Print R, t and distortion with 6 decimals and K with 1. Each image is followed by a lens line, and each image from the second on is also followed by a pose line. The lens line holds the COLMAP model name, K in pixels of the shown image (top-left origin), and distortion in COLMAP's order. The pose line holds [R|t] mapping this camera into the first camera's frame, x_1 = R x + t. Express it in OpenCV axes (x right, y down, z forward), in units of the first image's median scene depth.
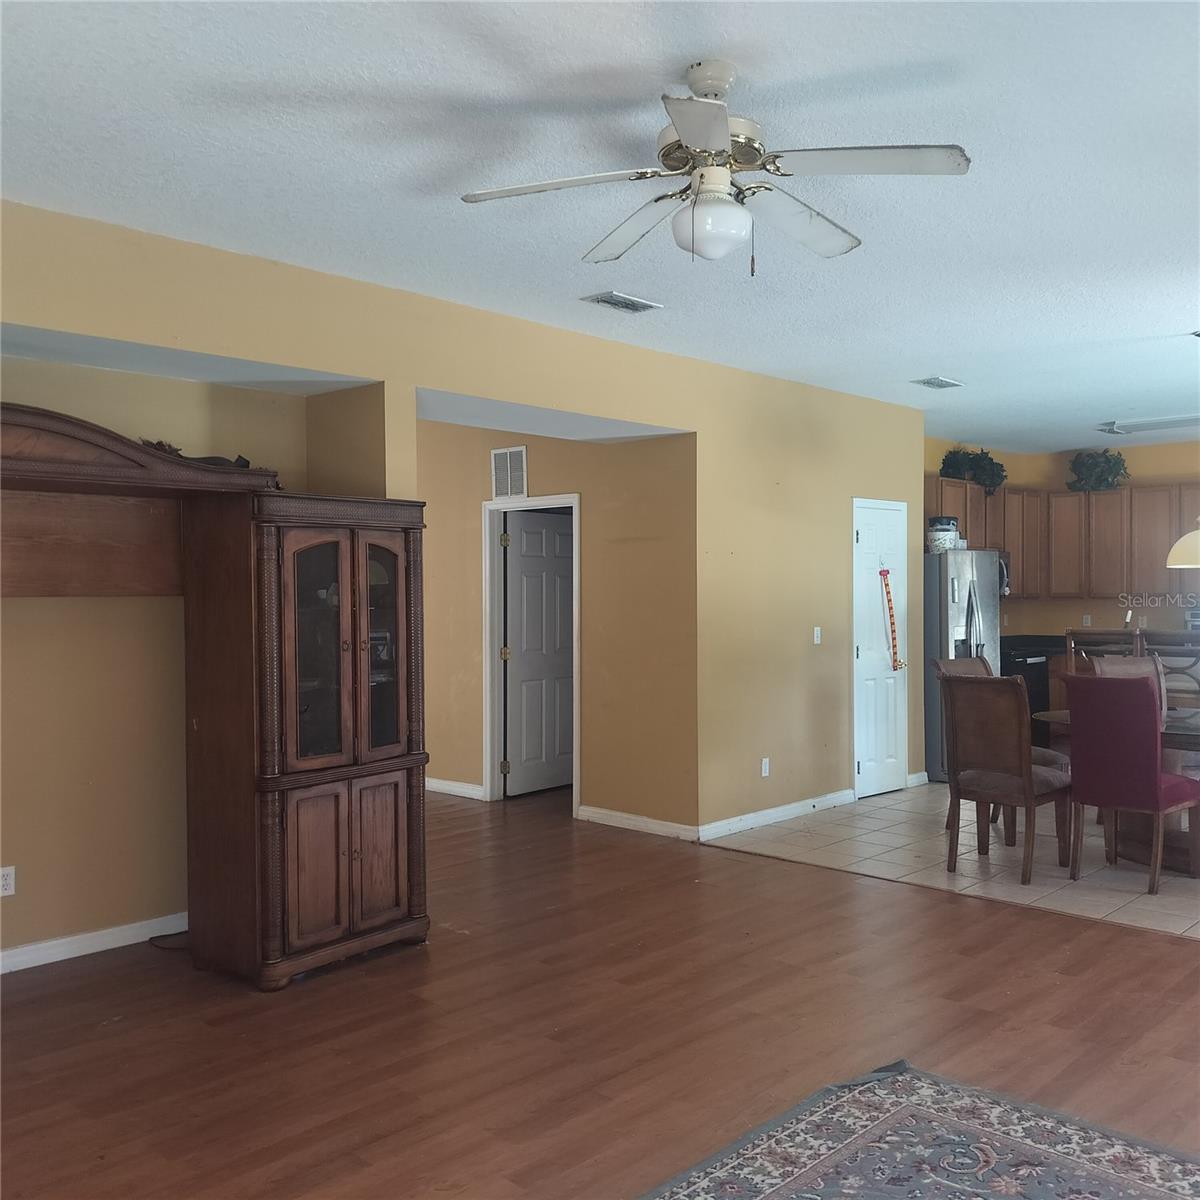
lens RADIAL K [[1127.6, 0, 600.0], [0, 1127.6, 600.0], [0, 0, 1]] dist [0.064222, -0.064601]
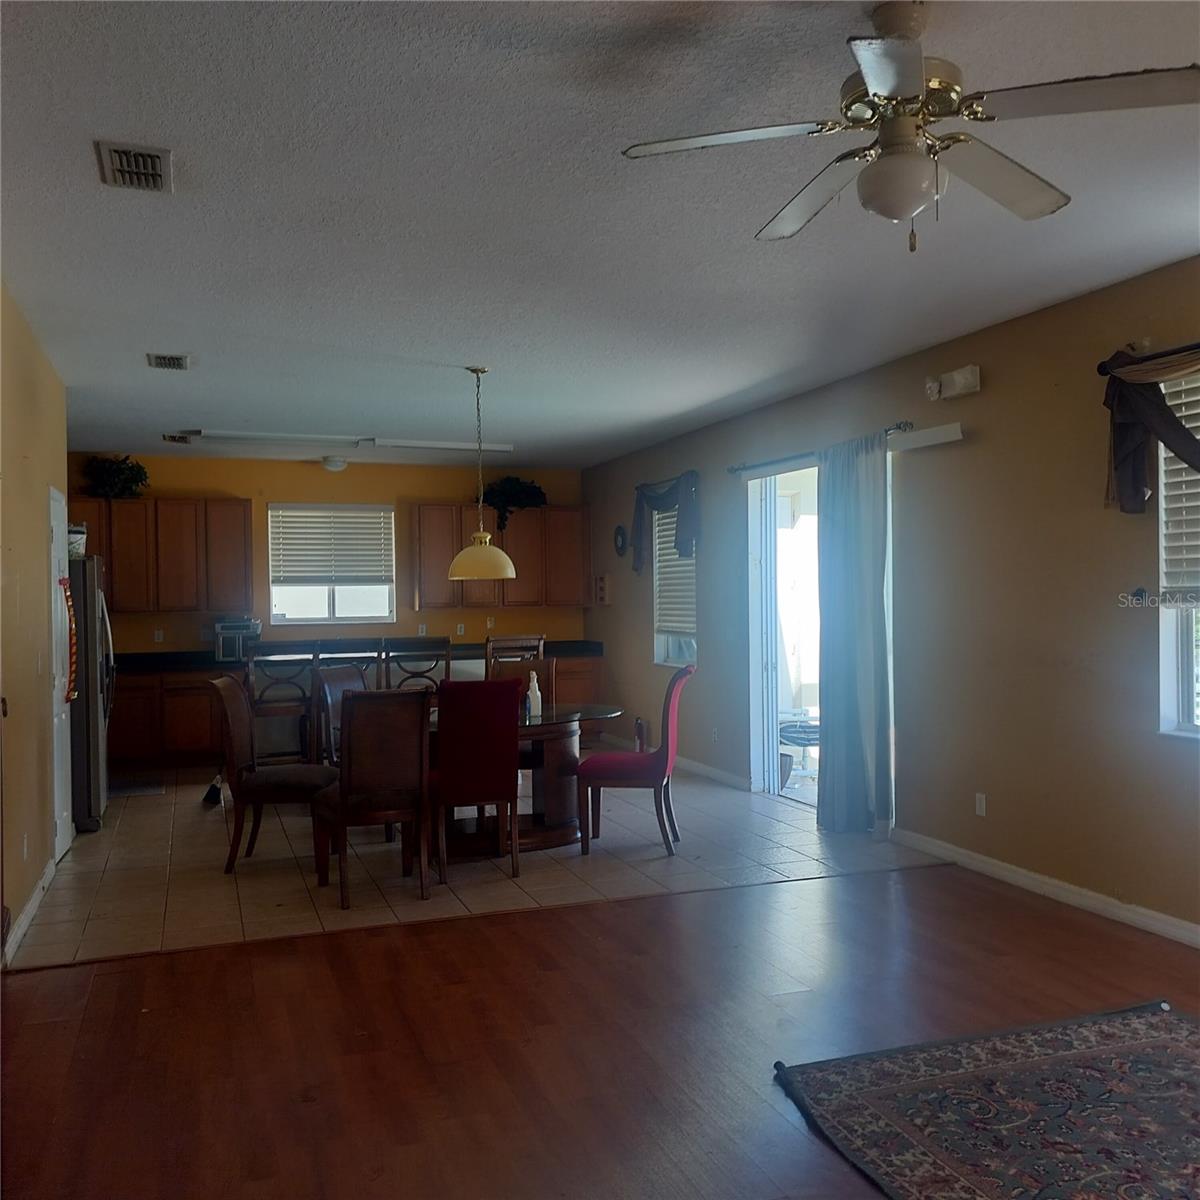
lens RADIAL K [[1127.6, 0, 600.0], [0, 1127.6, 600.0], [0, 0, 1]] dist [0.064222, -0.064601]
pose [[0.448990, -0.005082, 0.893523, -0.725825], [0.020206, 0.999786, -0.004467, -0.000074], [-0.893308, 0.020060, 0.448996, 0.718859]]
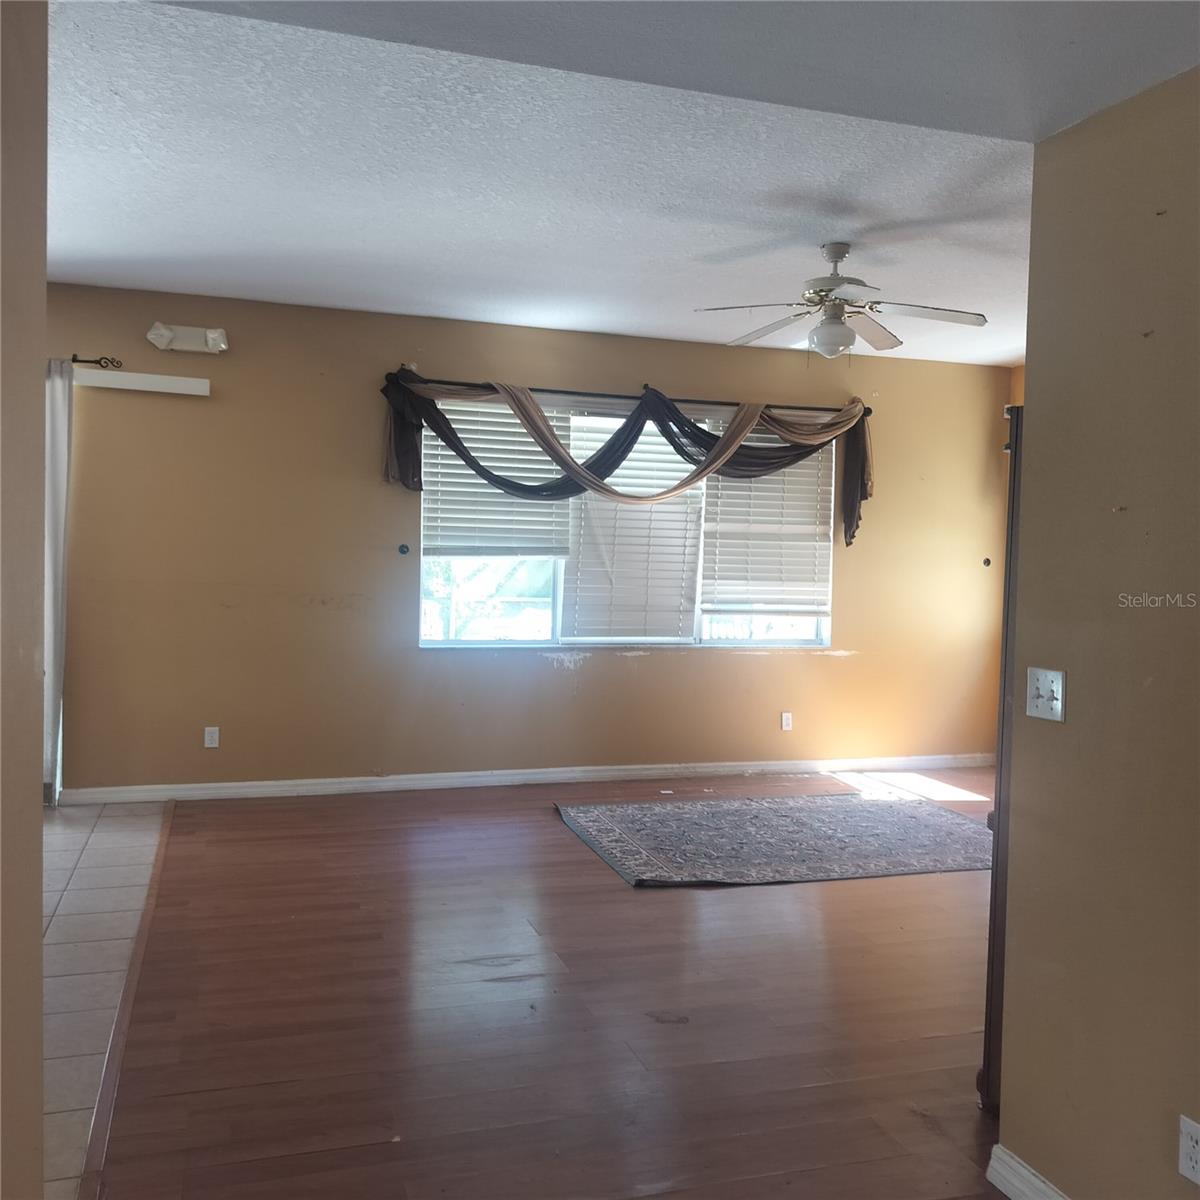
lens RADIAL K [[1151.7, 0, 600.0], [0, 1151.7, 600.0], [0, 0, 1]] dist [0.094676, -0.001412]
pose [[-0.880470, -0.036903, 0.472663, -0.381008], [-0.015772, 0.998694, 0.048593, -0.015148], [-0.473839, 0.035330, -0.879903, 2.396850]]
